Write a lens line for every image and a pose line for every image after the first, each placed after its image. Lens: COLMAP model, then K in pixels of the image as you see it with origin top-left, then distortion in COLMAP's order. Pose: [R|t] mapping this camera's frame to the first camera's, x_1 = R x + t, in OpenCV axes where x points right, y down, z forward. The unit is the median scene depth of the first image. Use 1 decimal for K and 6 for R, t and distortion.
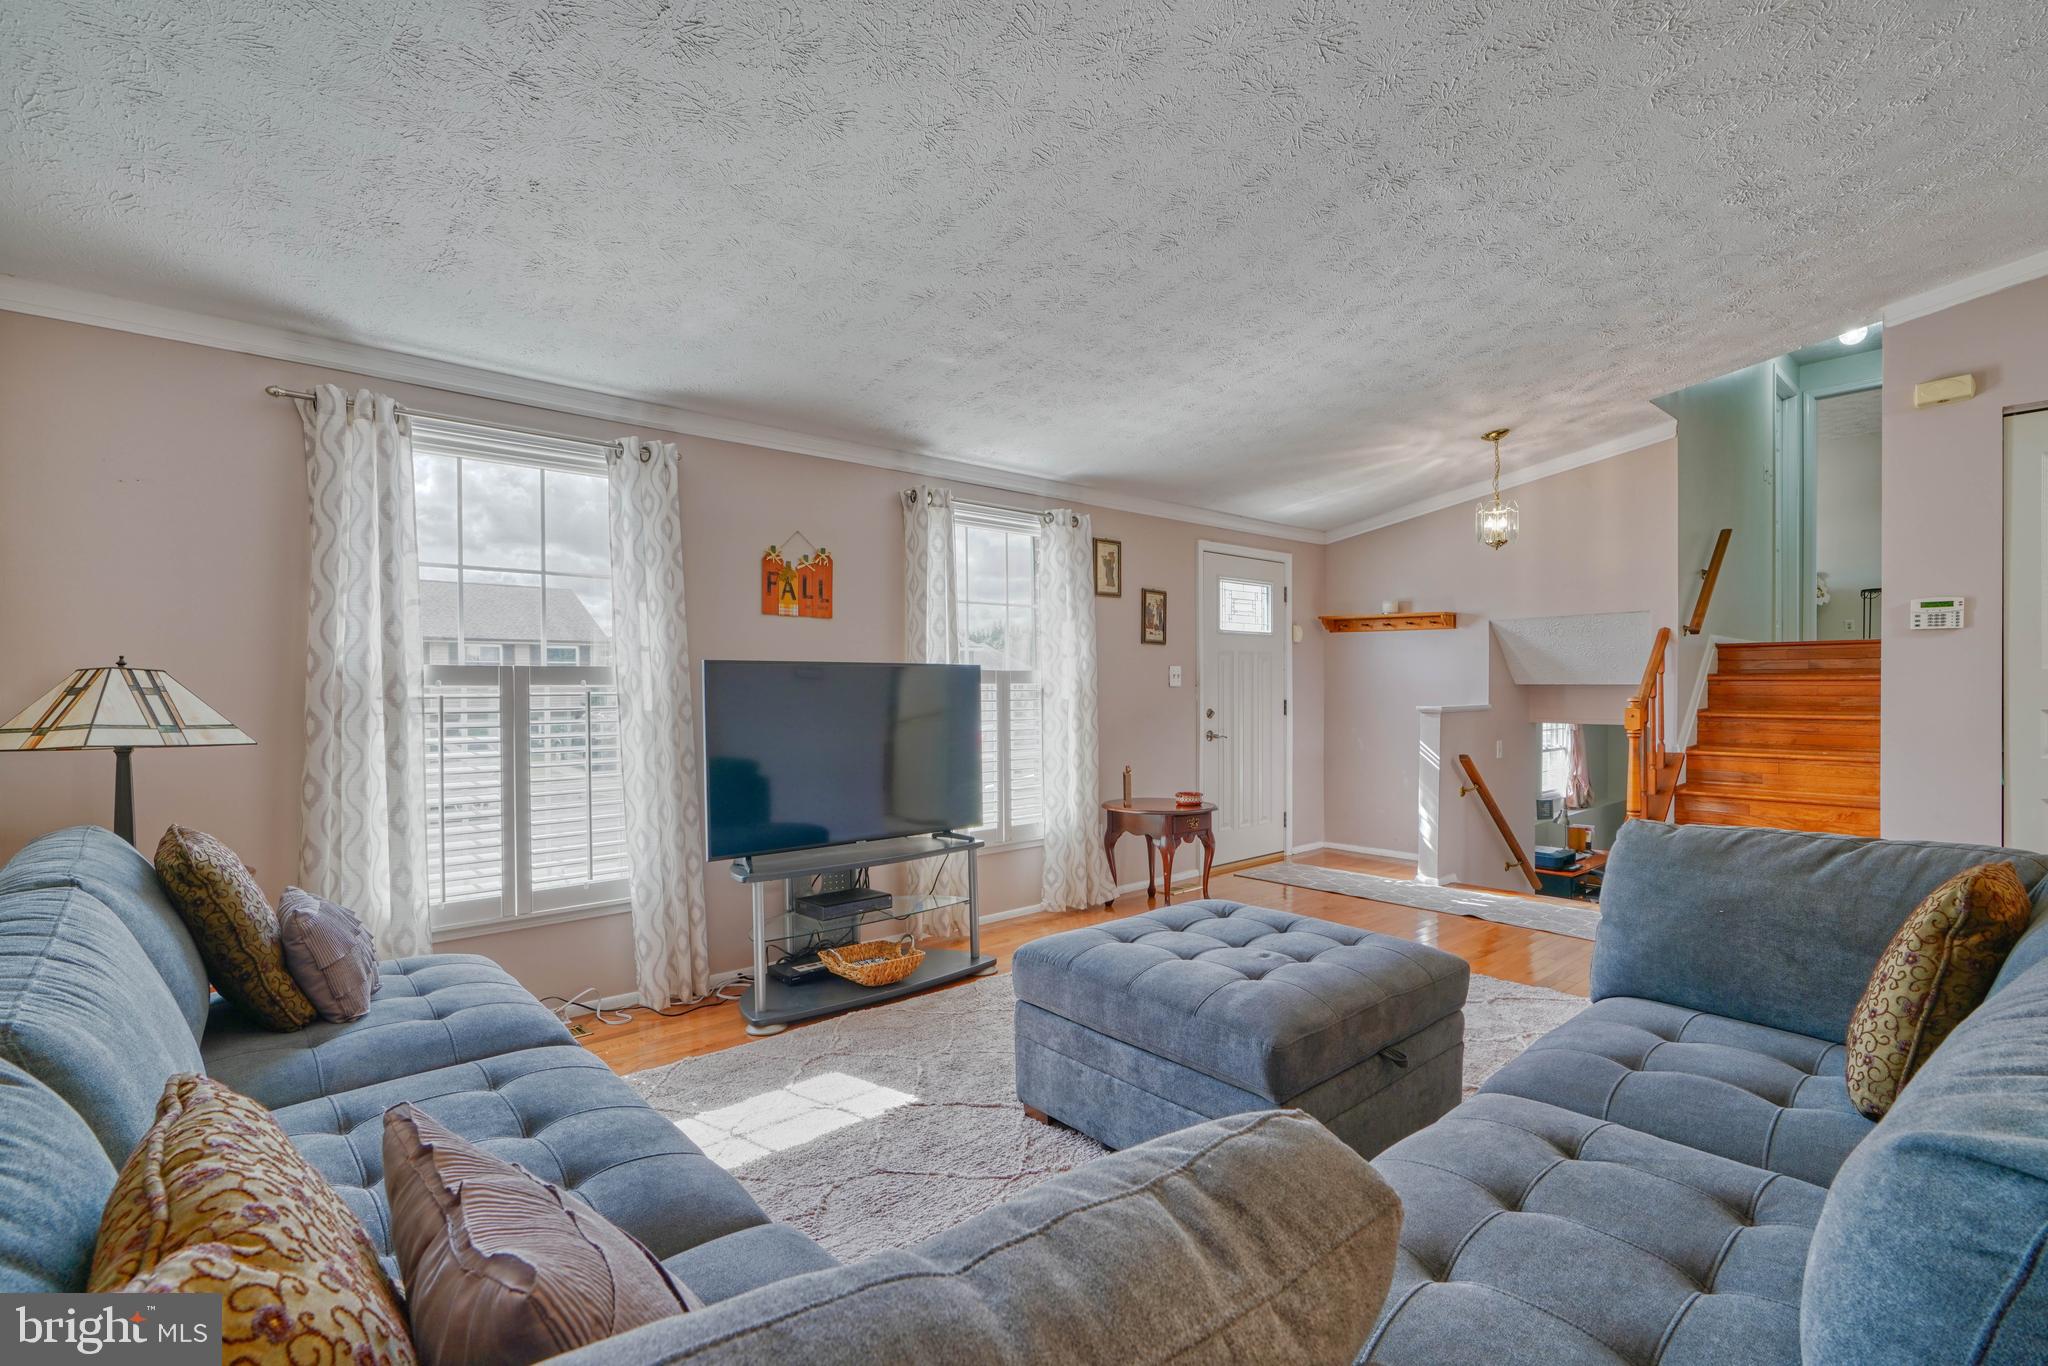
lens RADIAL K [[902.5, 0, 1024.9], [0, 902.5, 714.8], [0, 0, 1]] dist [0.000845, 0.000067]
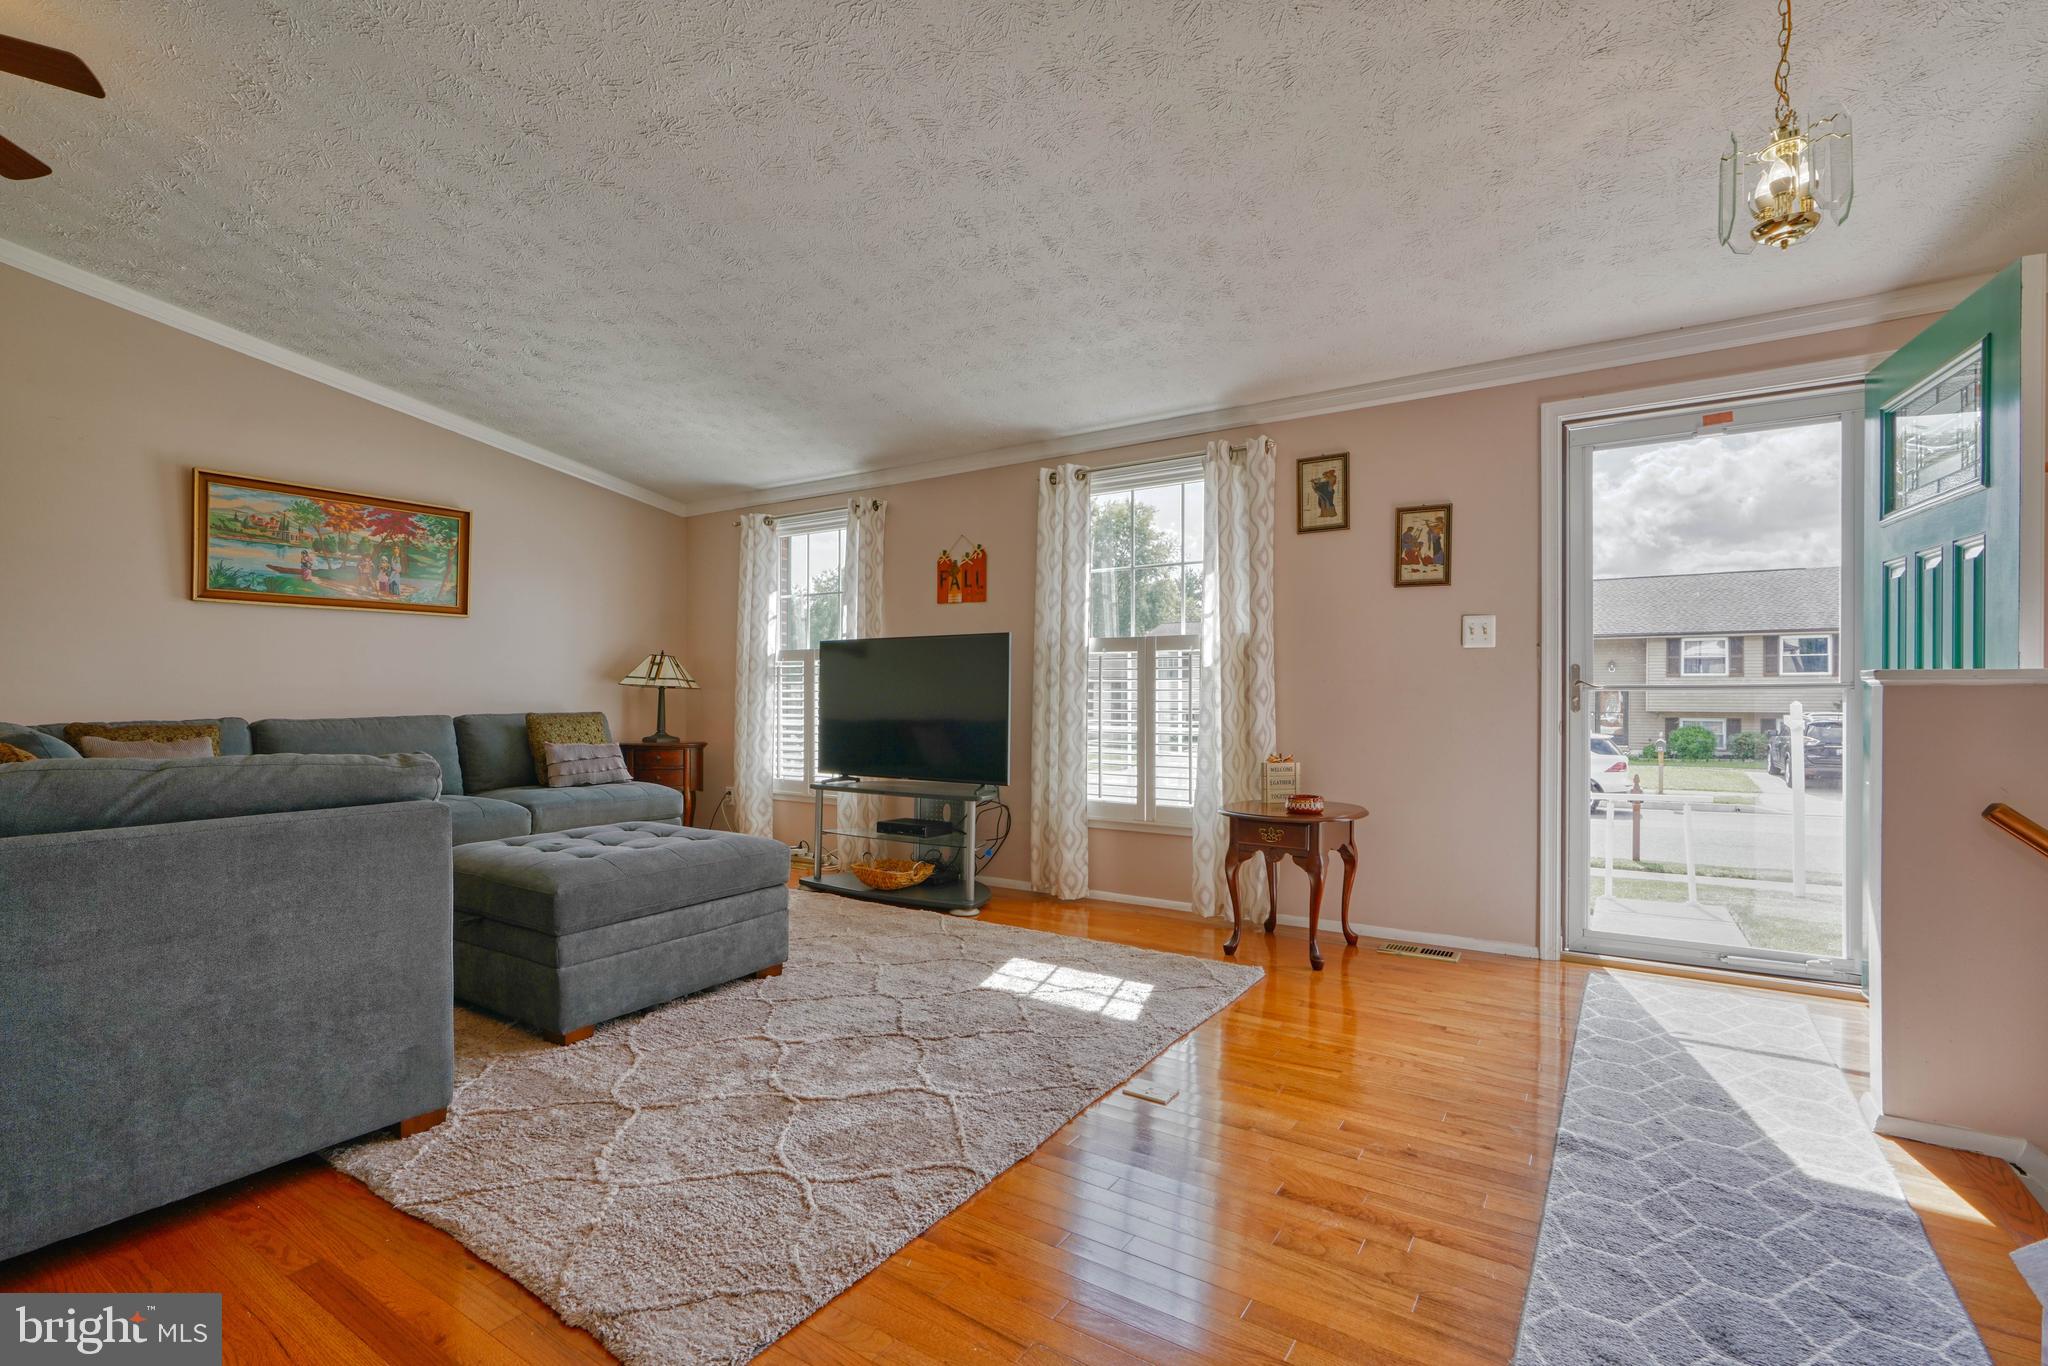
lens RADIAL K [[803.6, 0, 1024.0], [0, 803.6, 683.0], [0, 0, 1]] dist [0.000035, 0.000005]
pose [[0.315899, 0.029290, -0.948340, 0.651837], [-0.007827, 0.999570, 0.028265, -0.020636], [0.948760, -0.001507, 0.315993, 0.544690]]
